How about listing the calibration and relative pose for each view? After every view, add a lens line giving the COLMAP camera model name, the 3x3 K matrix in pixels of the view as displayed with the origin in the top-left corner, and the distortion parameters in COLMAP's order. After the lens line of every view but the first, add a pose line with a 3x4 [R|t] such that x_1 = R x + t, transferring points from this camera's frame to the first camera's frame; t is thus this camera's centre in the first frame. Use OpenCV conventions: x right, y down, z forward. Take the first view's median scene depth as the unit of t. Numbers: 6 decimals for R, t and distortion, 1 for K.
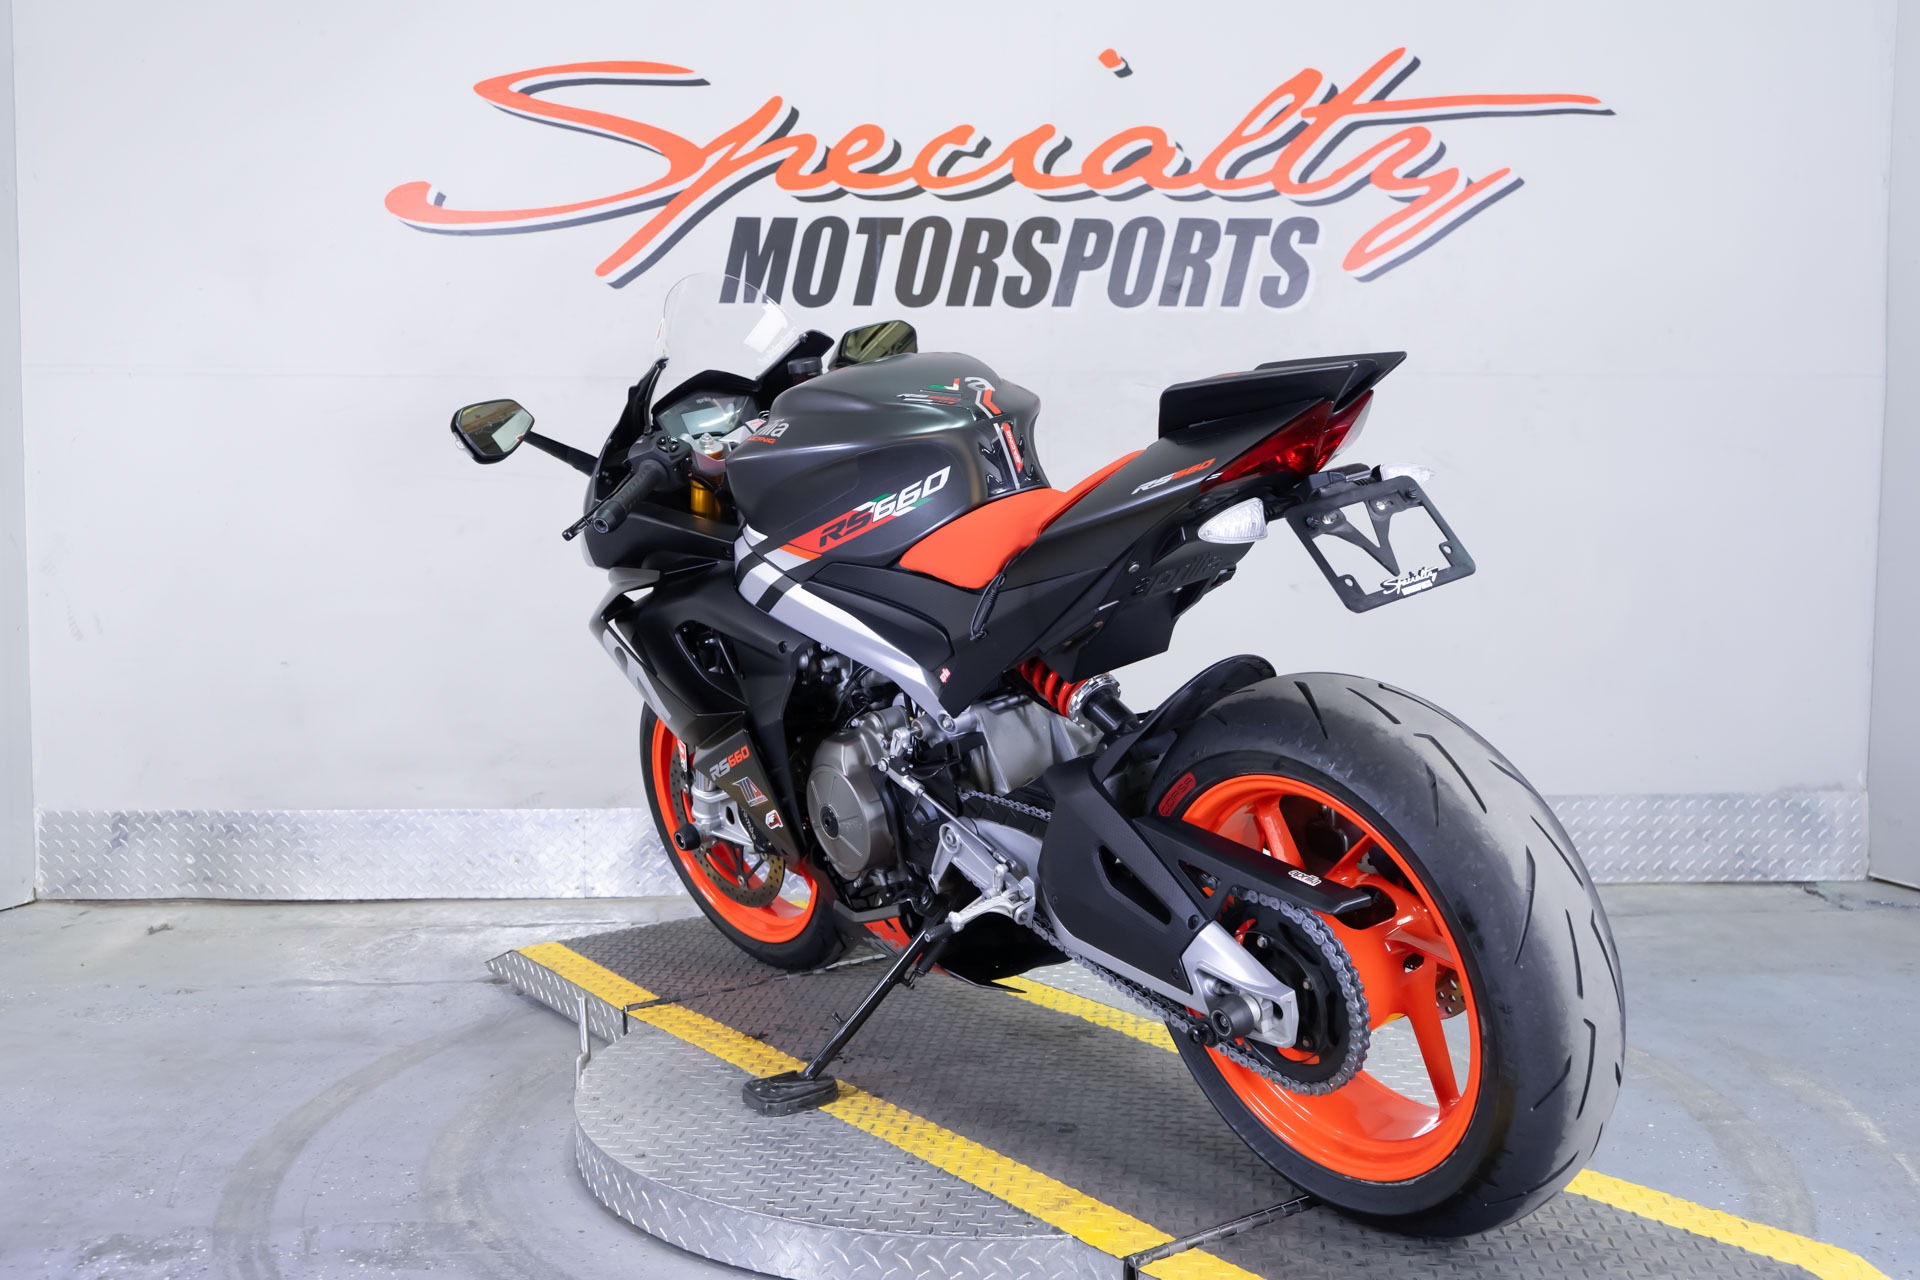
lens RADIAL K [[1816.7, 0, 958.2], [0, 1816.7, 624.4], [0, 0, 1]] dist [0.004554, 0.000000]
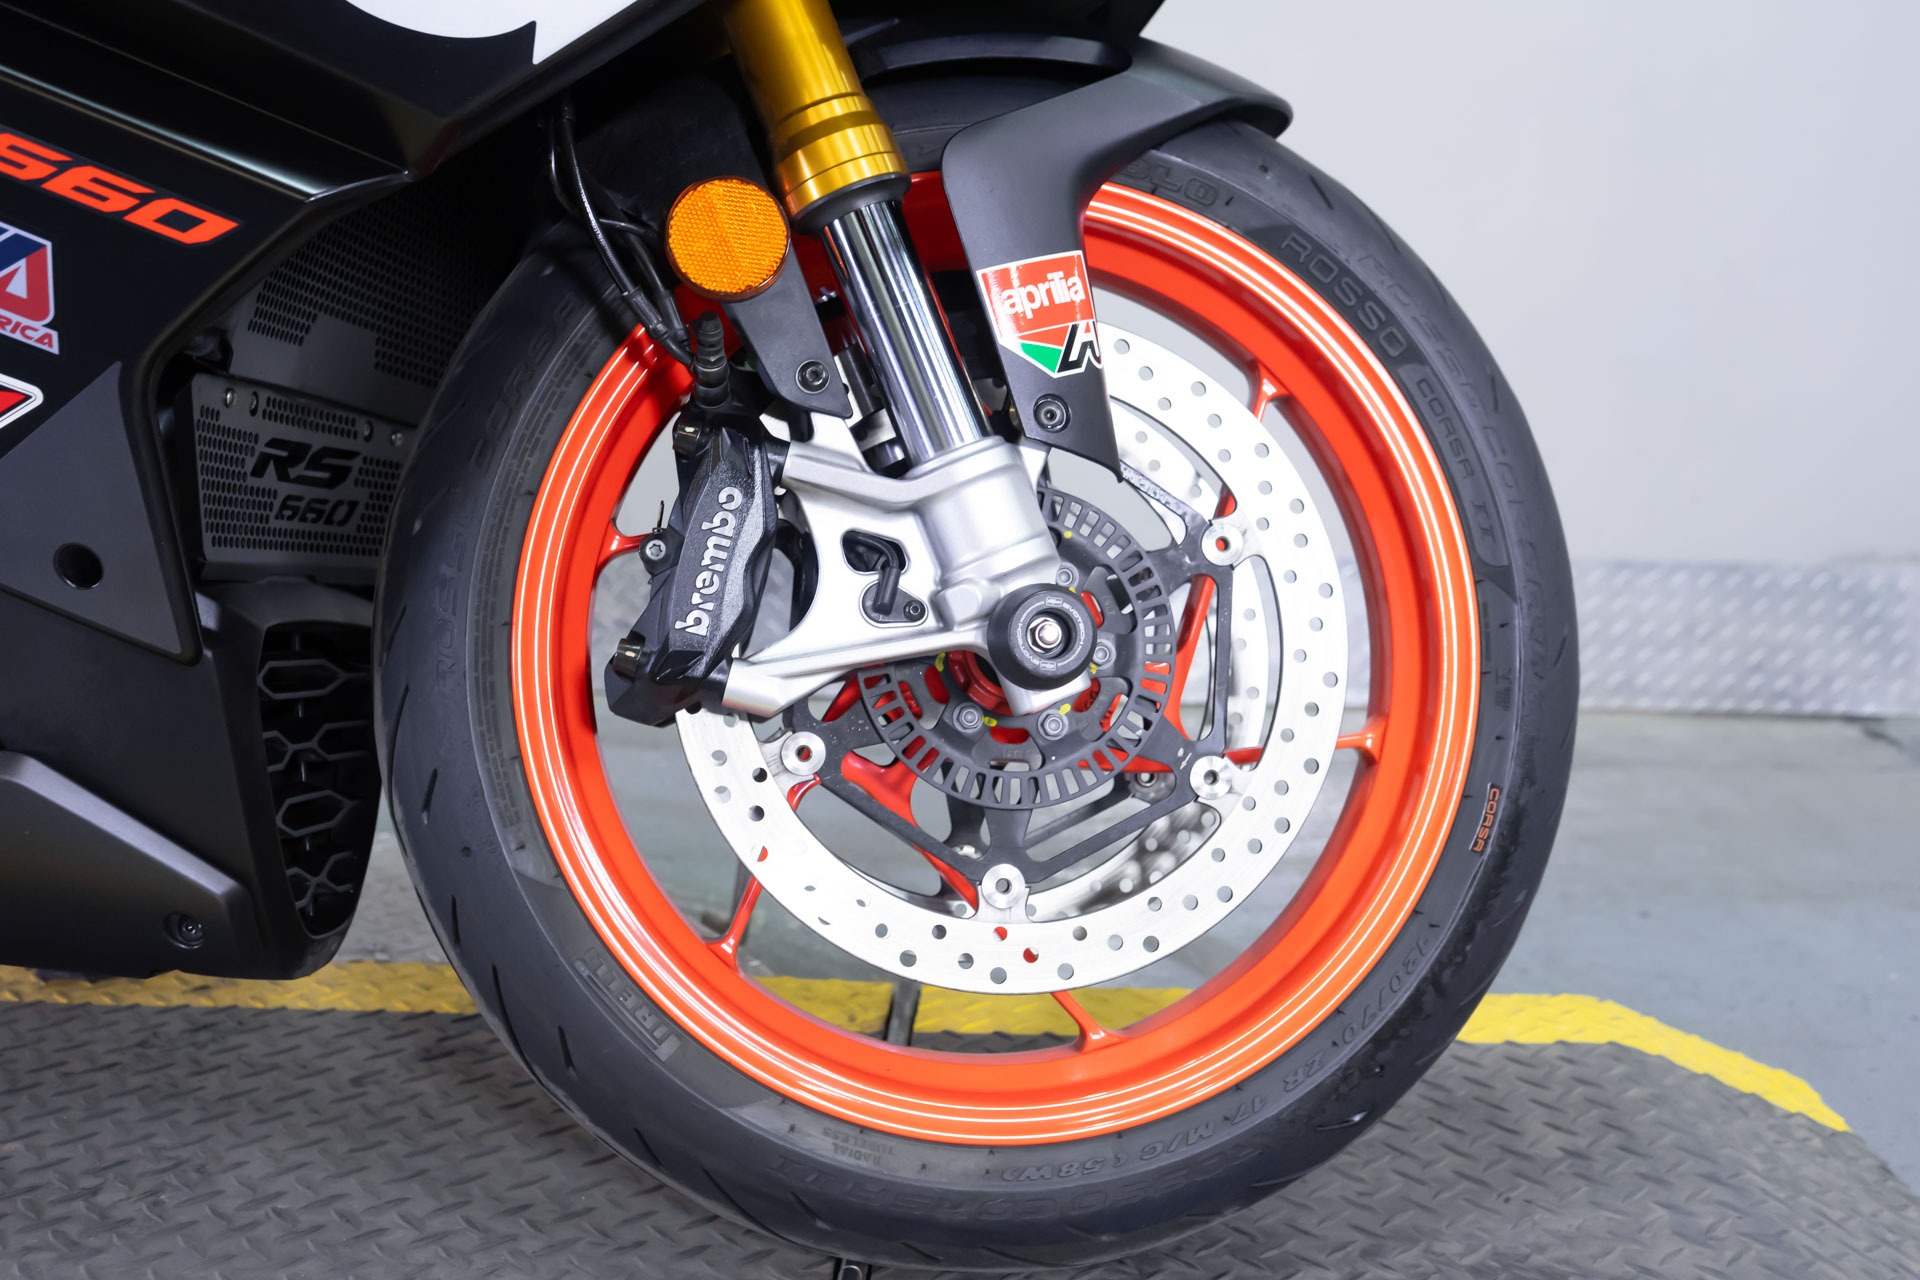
lens RADIAL K [[1816.7, 0, 975.6], [0, 1816.7, 625.5], [0, 0, 1]] dist [0.004554, 0.000000]
pose [[0.999453, 0.032988, -0.002374, 0.182536], [-0.032445, 0.991848, 0.123231, 0.050155], [0.006419, -0.123087, 0.992375, 0.426192]]
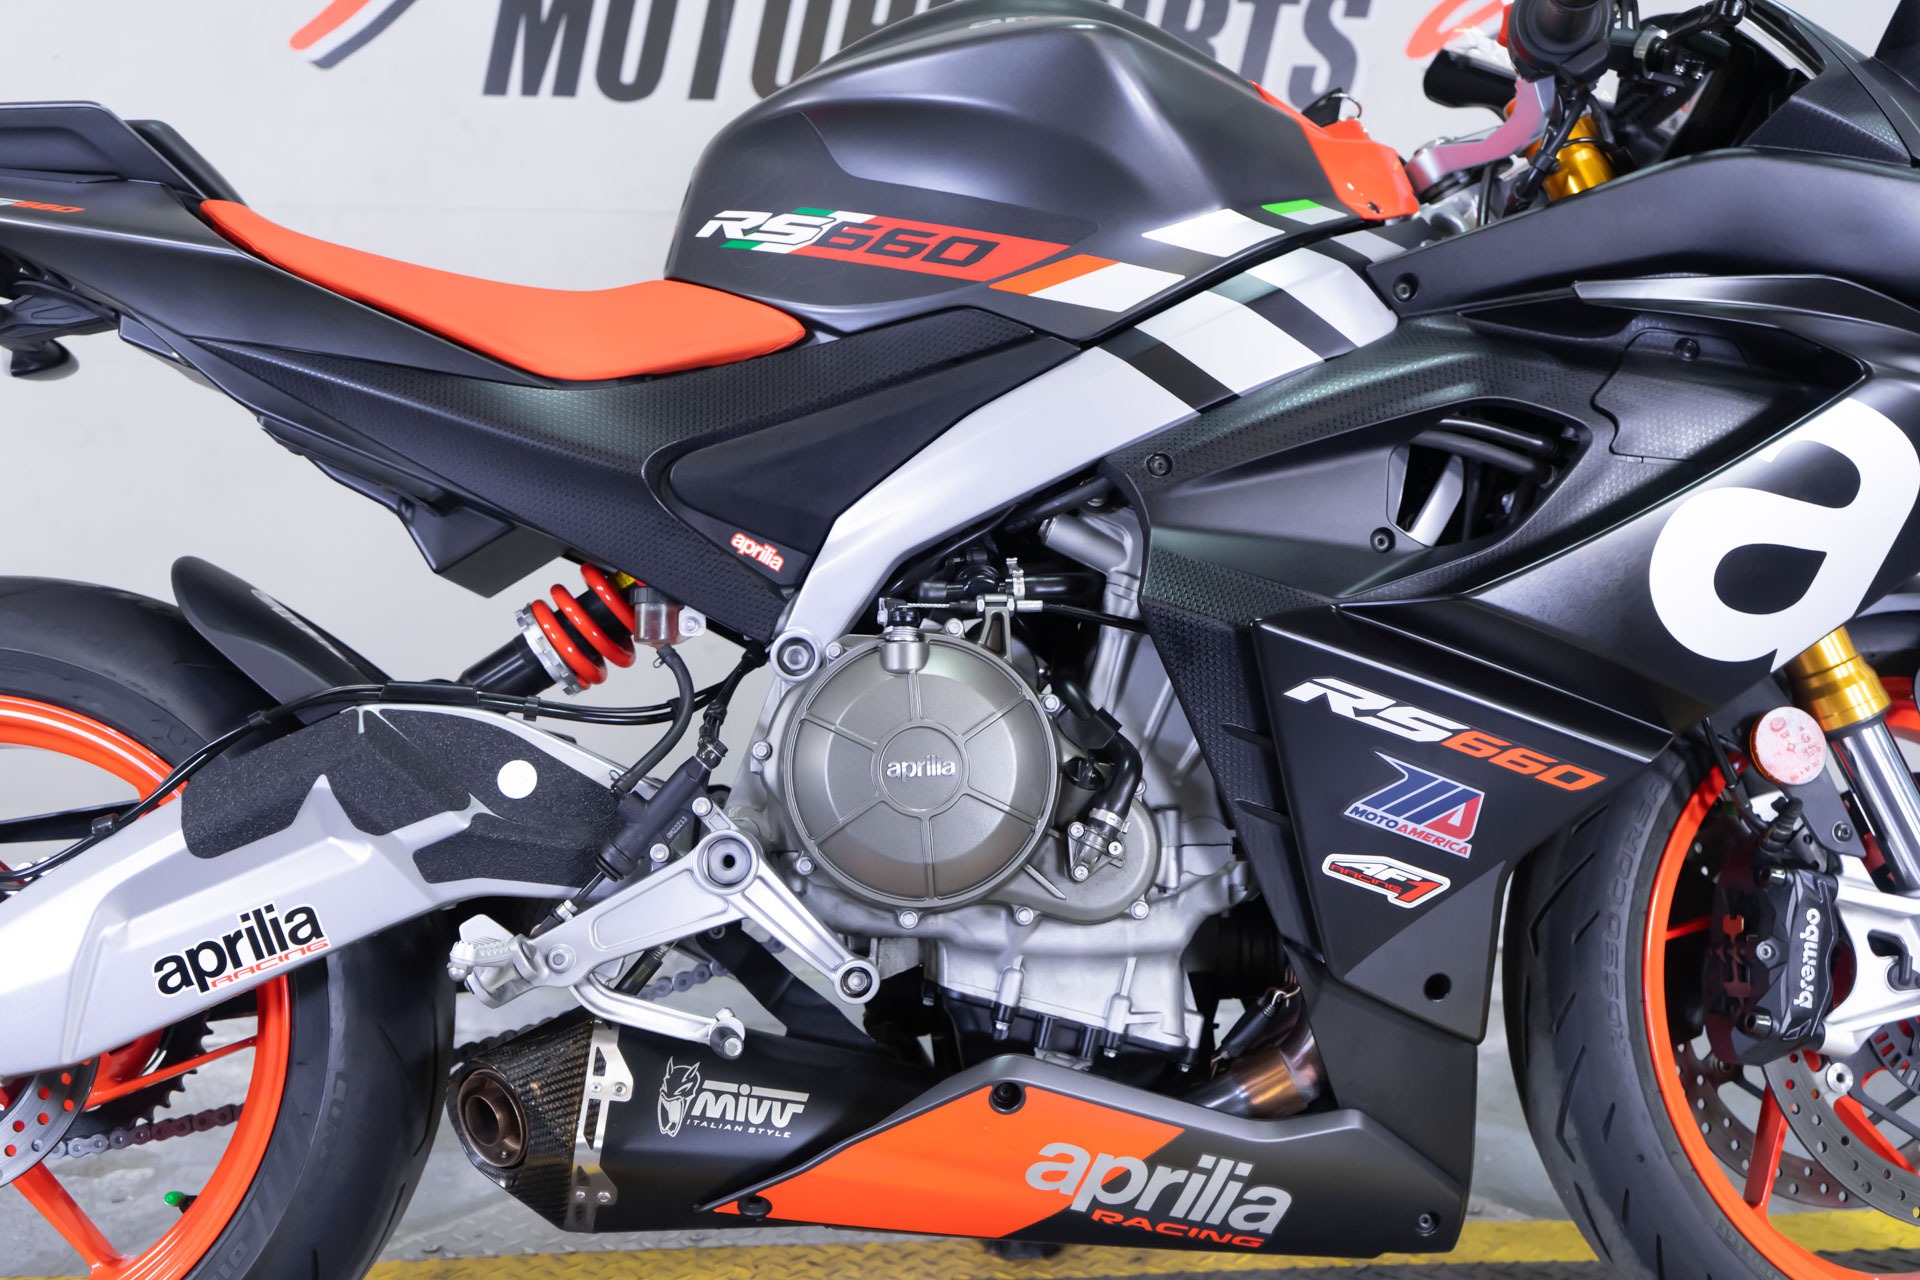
lens RADIAL K [[1816.7, 0, 939.2], [0, 1816.7, 612.1], [0, 0, 1]] dist [0.004554, 0.000000]
pose [[0.997138, -0.004133, 0.075487, -0.016833], [0.003273, 0.999928, 0.011512, 0.005780], [-0.075529, -0.011232, 0.997080, 0.328031]]
